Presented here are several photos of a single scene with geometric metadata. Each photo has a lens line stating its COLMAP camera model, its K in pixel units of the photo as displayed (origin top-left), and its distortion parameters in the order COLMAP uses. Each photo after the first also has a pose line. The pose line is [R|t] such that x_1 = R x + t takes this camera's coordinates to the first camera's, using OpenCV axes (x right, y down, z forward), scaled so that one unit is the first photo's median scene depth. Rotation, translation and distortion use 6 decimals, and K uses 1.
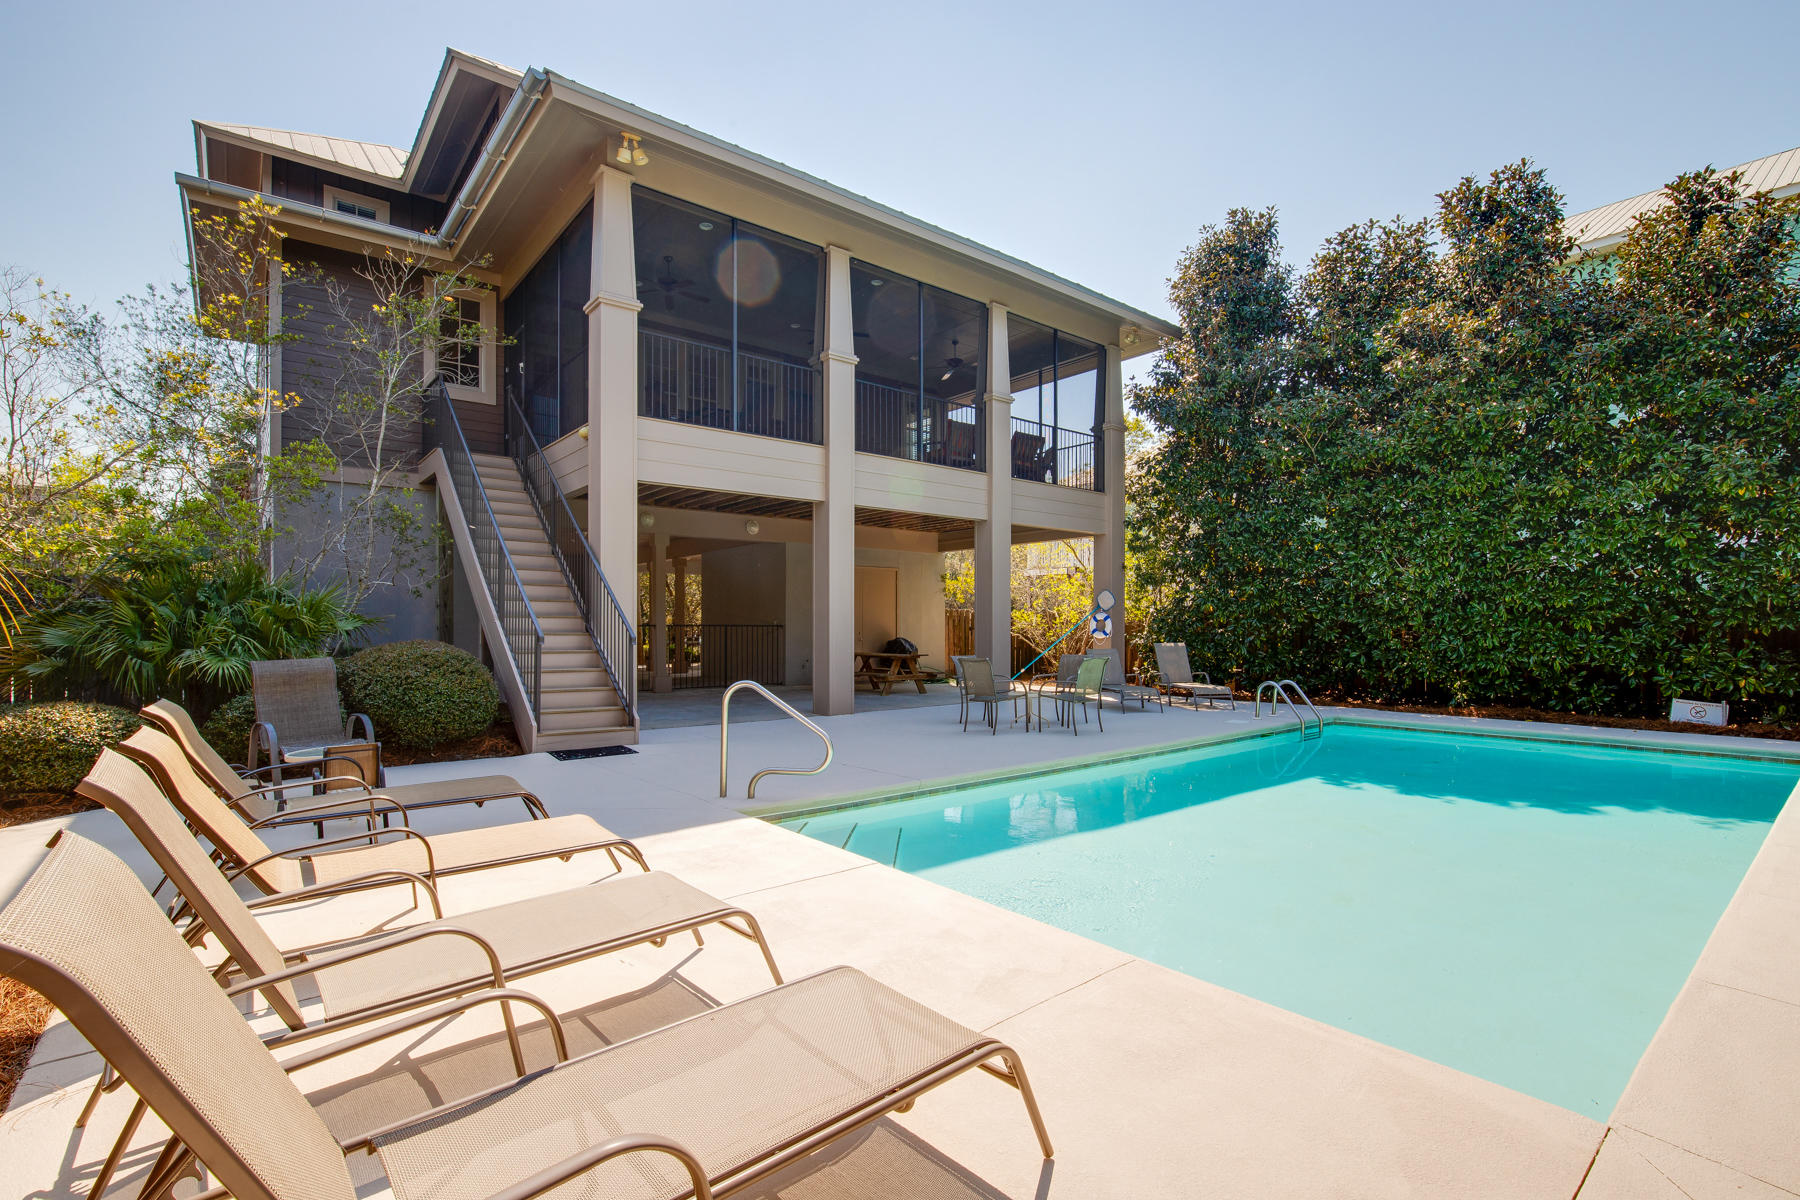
lens RADIAL K [[887.8, 0, 898.1], [0, 887.8, 623.2], [0, 0, 1]] dist [-0.004236, -0.000502]
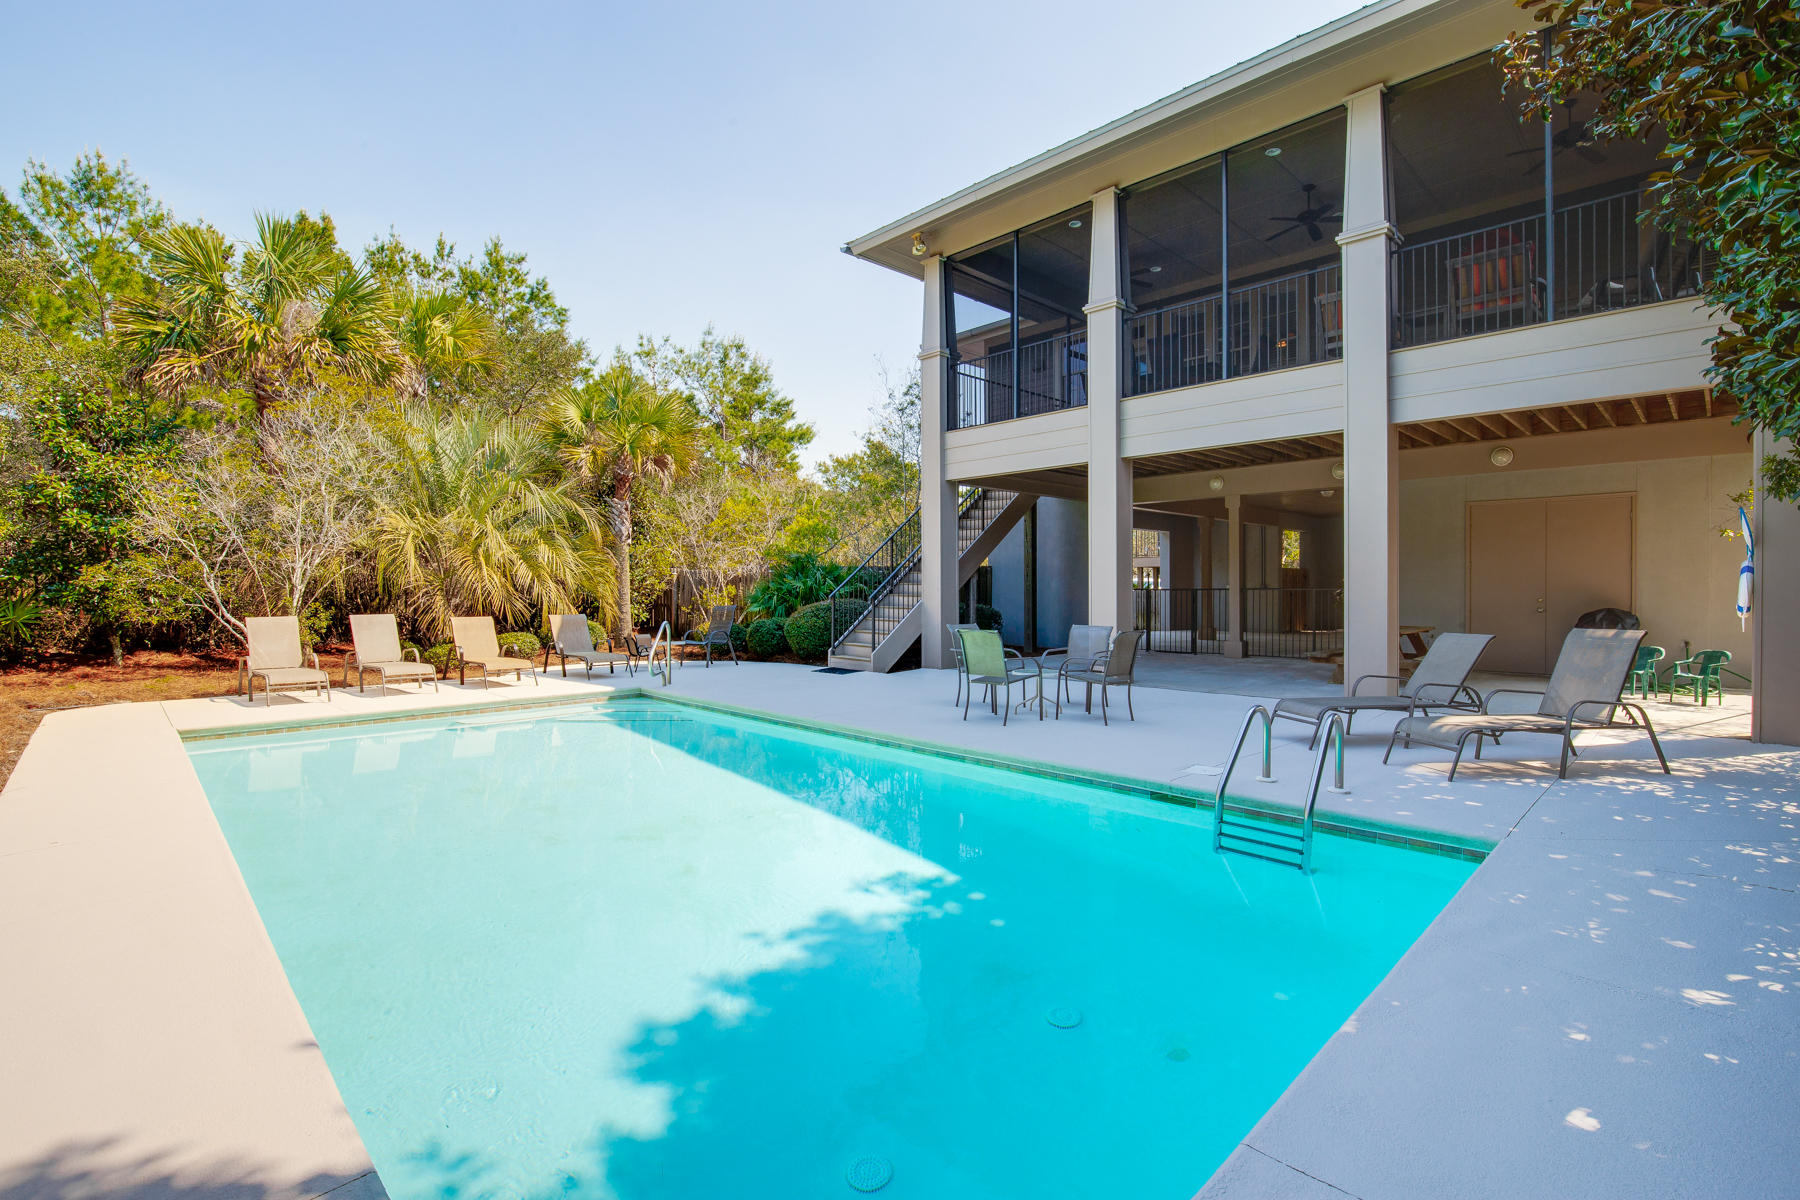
lens RADIAL K [[824.0, 0, 909.6], [0, 824.0, 594.1], [0, 0, 1]] dist [-0.024160, 0.000381]
pose [[0.121387, -0.000741, -0.992605, 0.629882], [0.019138, 0.999816, 0.001594, -0.001614], [0.992421, -0.019190, 0.121378, 0.574531]]
